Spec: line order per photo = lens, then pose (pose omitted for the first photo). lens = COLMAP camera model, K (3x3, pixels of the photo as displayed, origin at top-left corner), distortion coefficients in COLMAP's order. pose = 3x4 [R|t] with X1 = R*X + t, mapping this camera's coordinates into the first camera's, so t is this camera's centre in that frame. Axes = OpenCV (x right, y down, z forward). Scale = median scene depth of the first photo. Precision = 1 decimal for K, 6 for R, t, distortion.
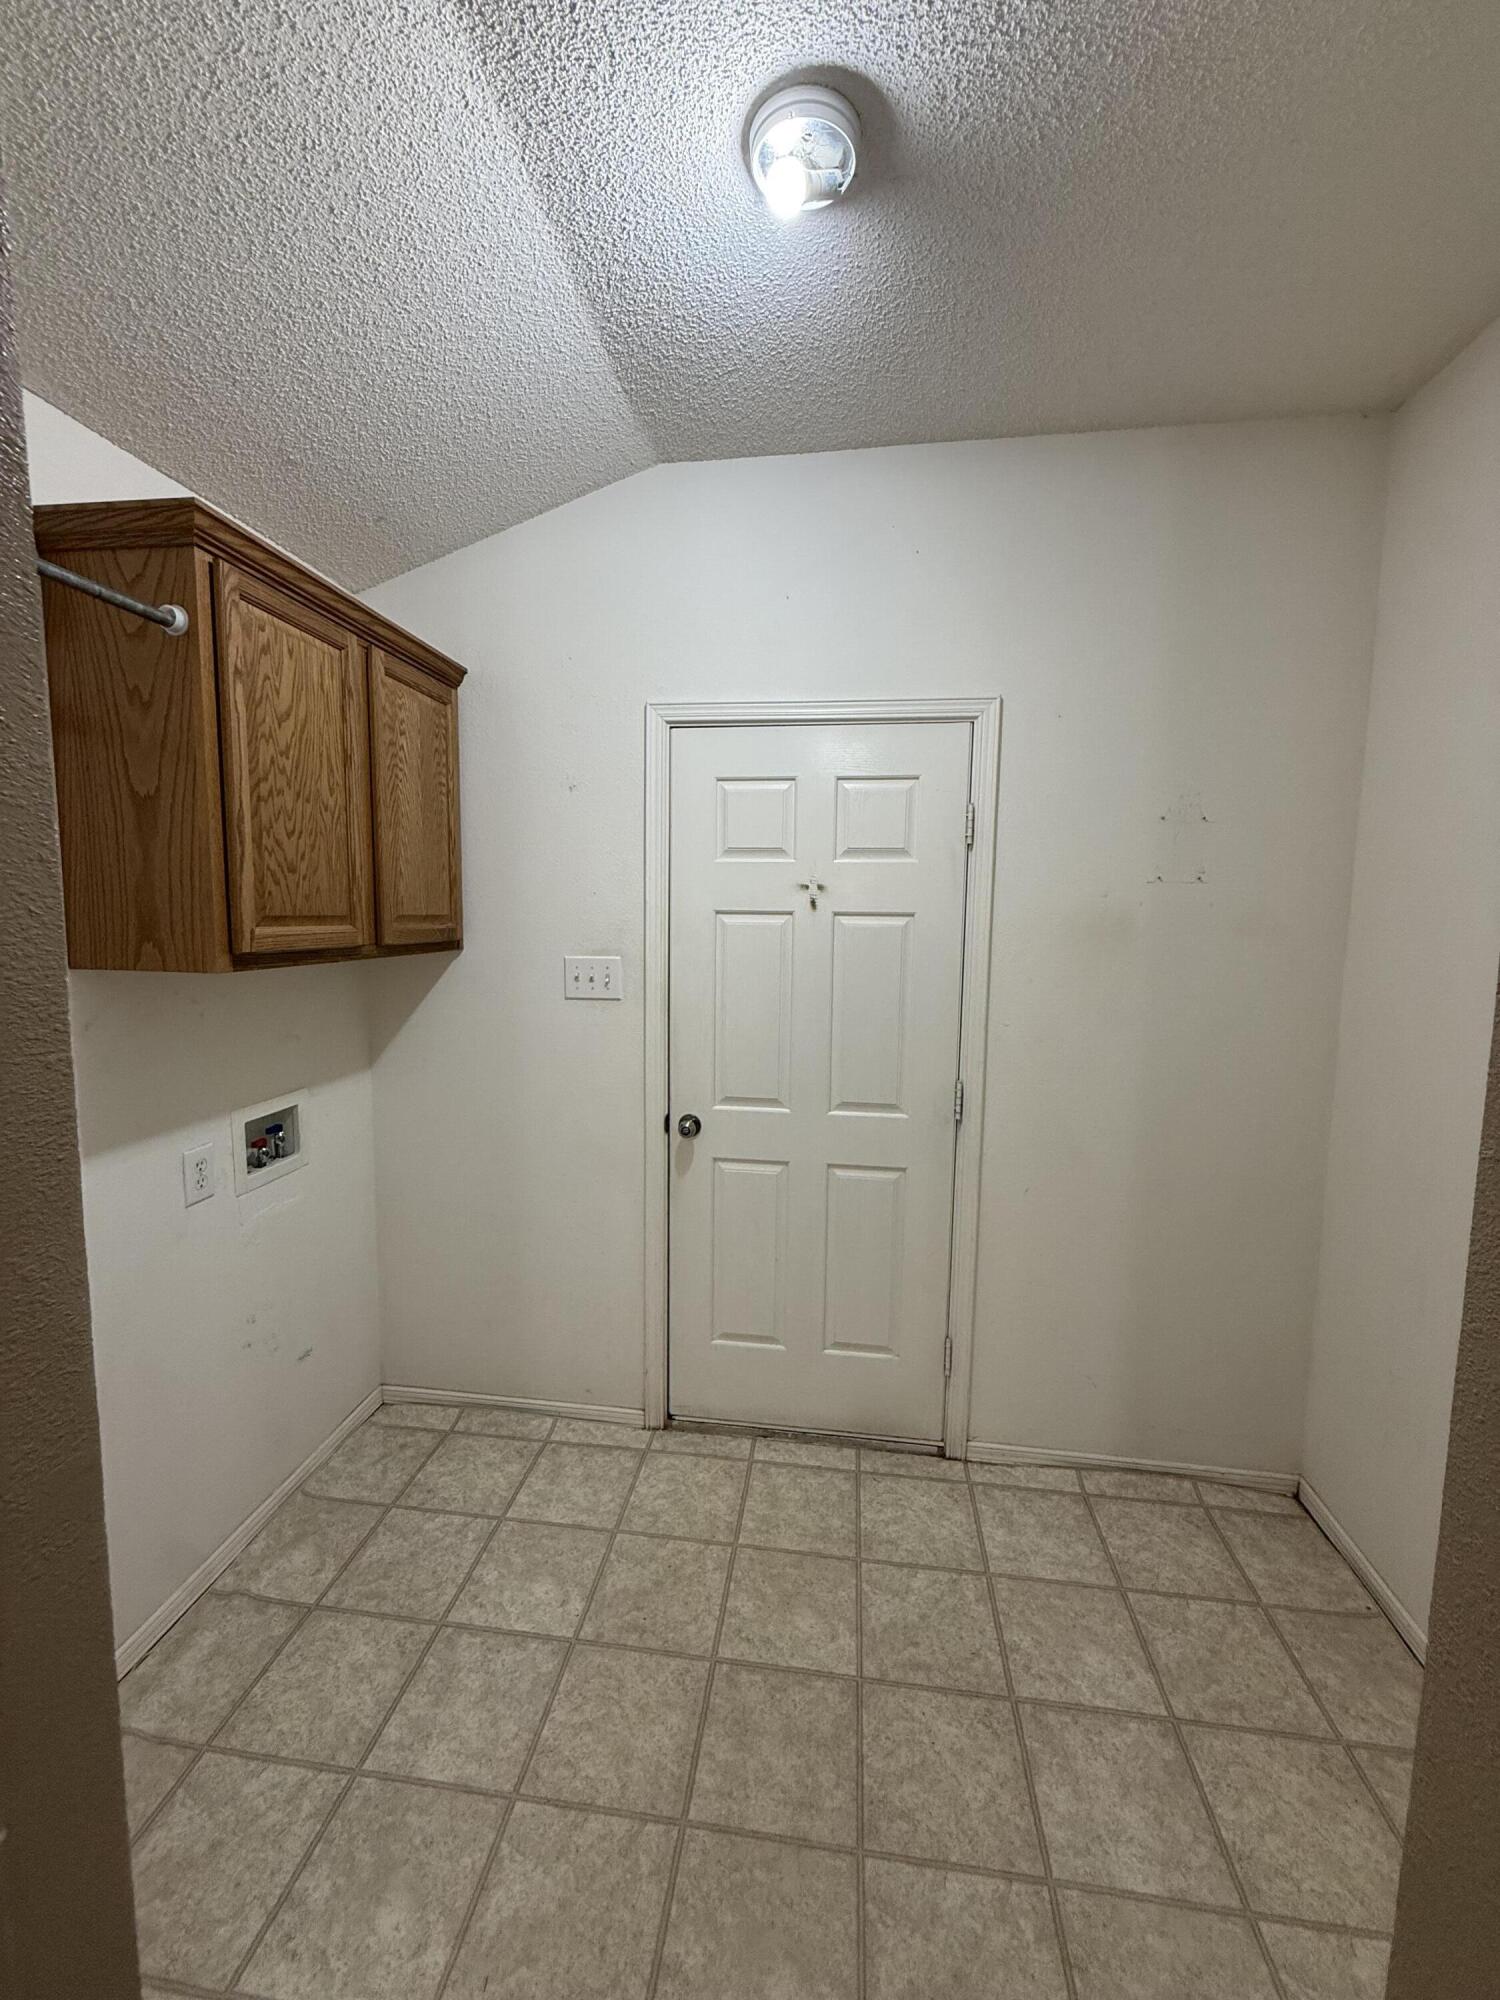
lens RADIAL K [[796.7, 0, 747.5], [0, 796.7, 989.7], [0, 0, 1]] dist [-0.002805, 0.000745]
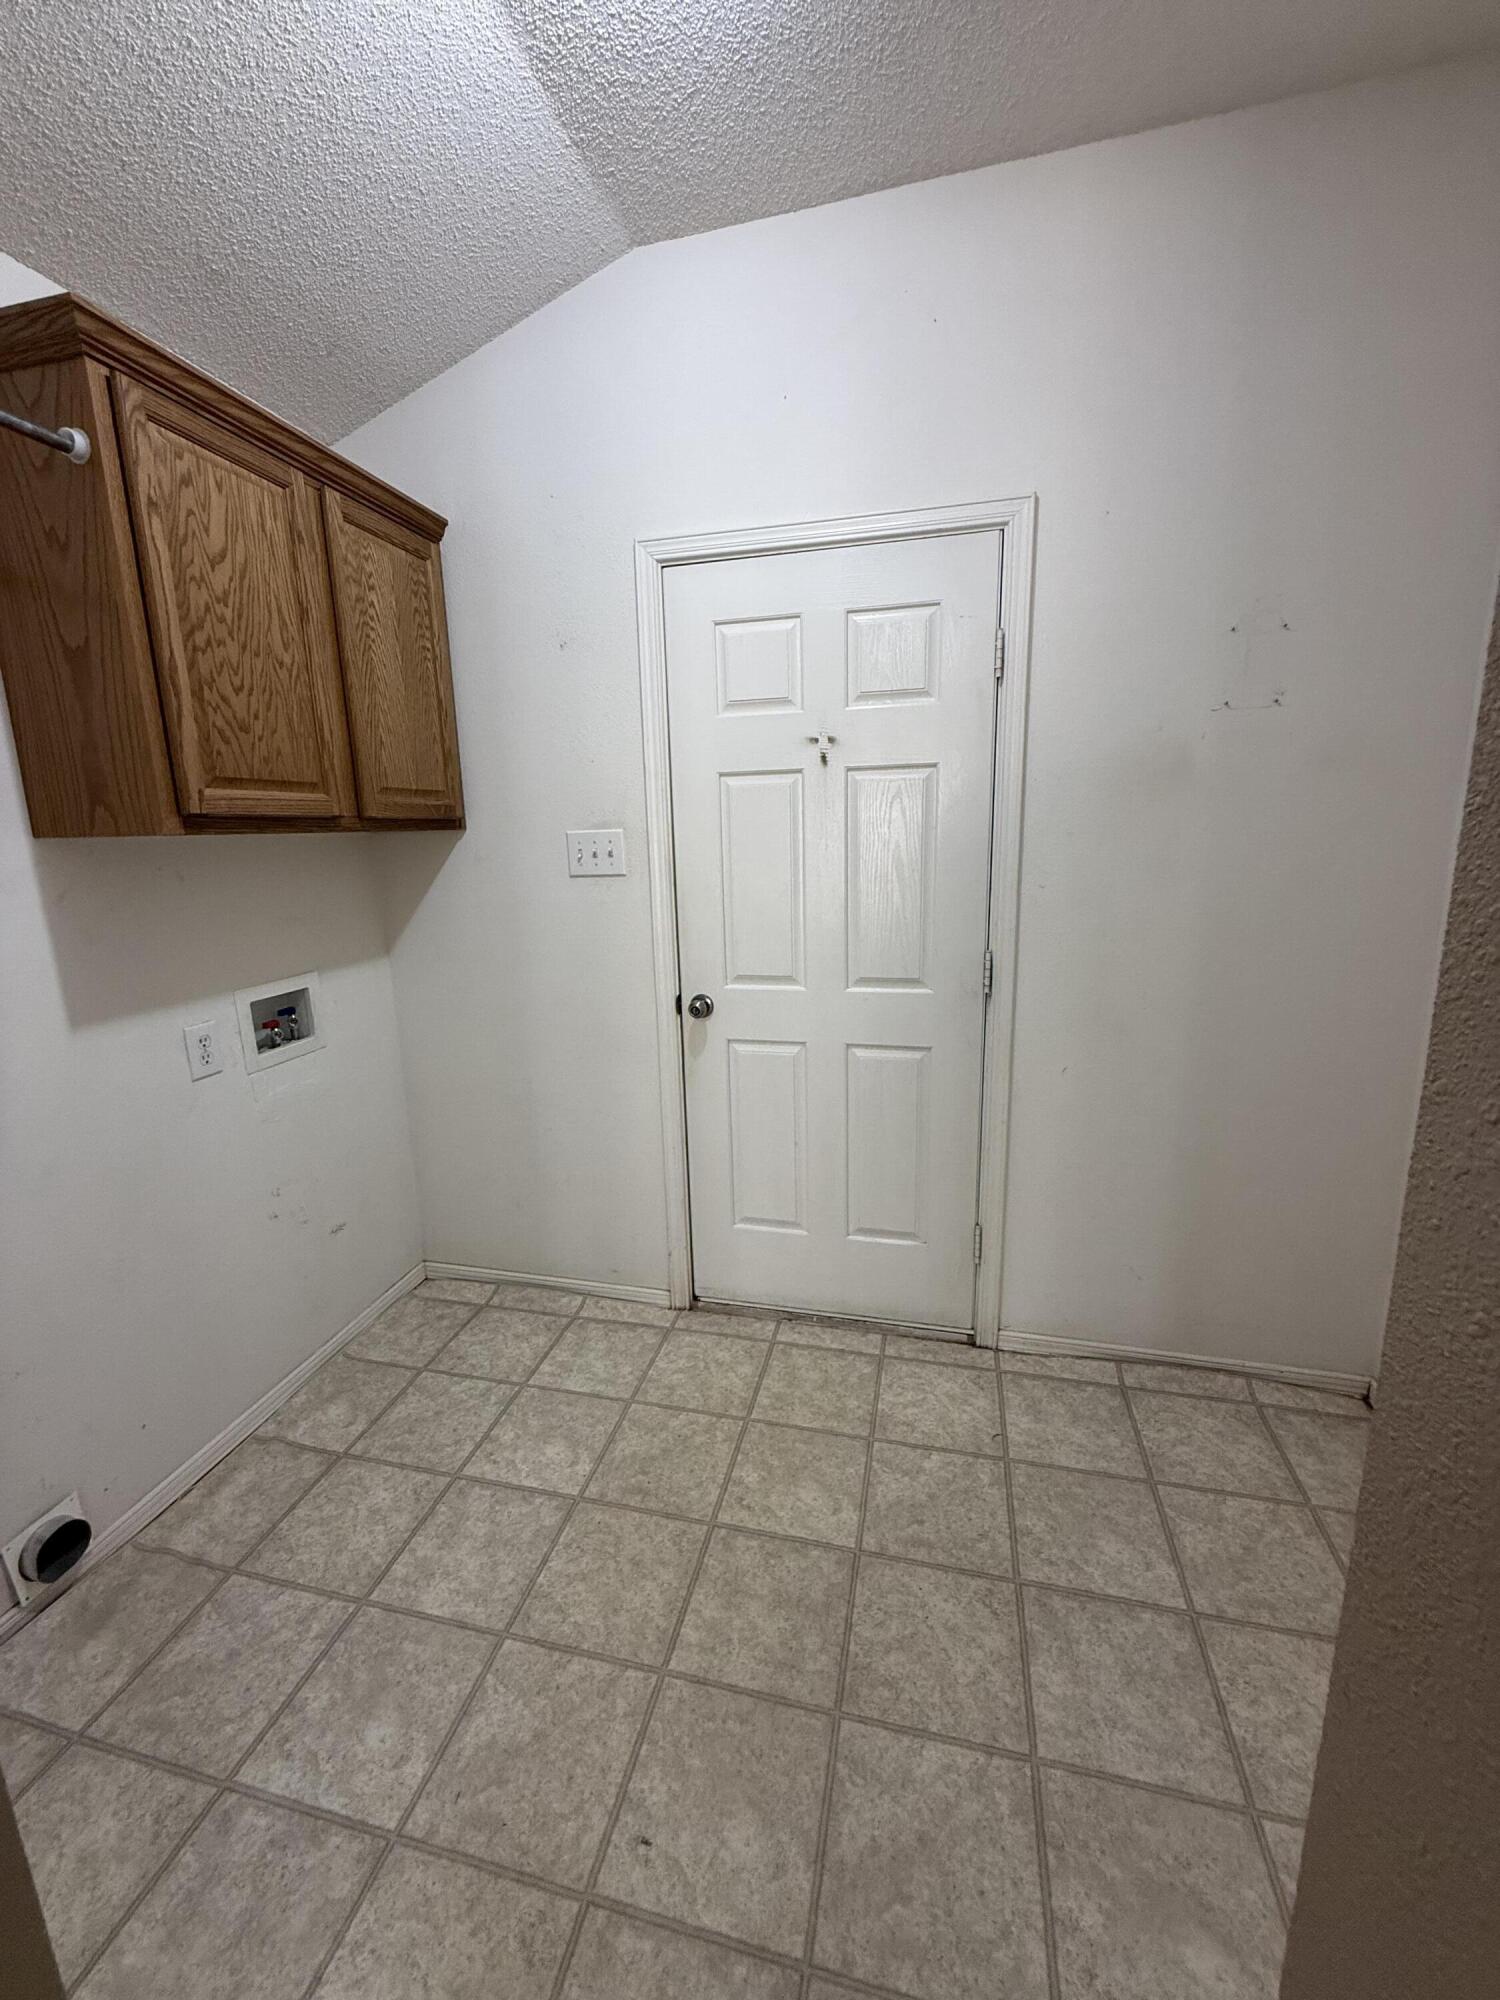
lens RADIAL K [[796.7, 0, 748.2], [0, 796.7, 990.1], [0, 0, 1]] dist [-0.002805, 0.000745]
pose [[0.993372, -0.015400, -0.113908, 0.122524], [0.027229, 0.994305, 0.103036, 0.073394], [0.111673, -0.105455, 0.988134, 0.088016]]
